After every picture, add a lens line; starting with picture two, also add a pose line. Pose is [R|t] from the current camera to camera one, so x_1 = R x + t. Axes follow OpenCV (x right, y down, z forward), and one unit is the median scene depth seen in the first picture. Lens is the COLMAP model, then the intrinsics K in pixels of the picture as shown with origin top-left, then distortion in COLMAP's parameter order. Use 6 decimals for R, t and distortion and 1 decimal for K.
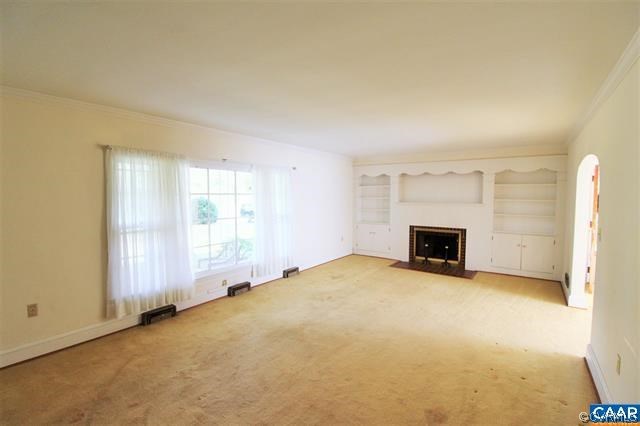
lens RADIAL K [[297.5, 0, 318.4], [0, 297.5, 211.1], [0, 0, 1]] dist [0.002402, -0.014692]
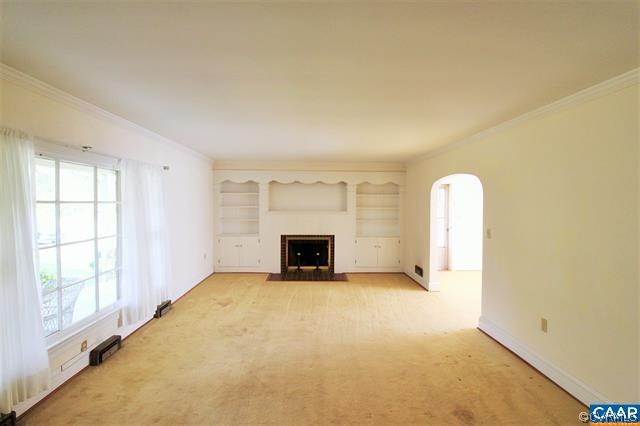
lens RADIAL K [[310.0, 0, 320.0], [0, 310.0, 213.0], [0, 0, 1]] dist [0.002452, -0.015684]
pose [[0.800011, -0.018020, 0.599715, -0.225150], [0.030075, 0.999497, -0.010086, -0.010938], [-0.599231, 0.026105, 0.800150, 0.139276]]
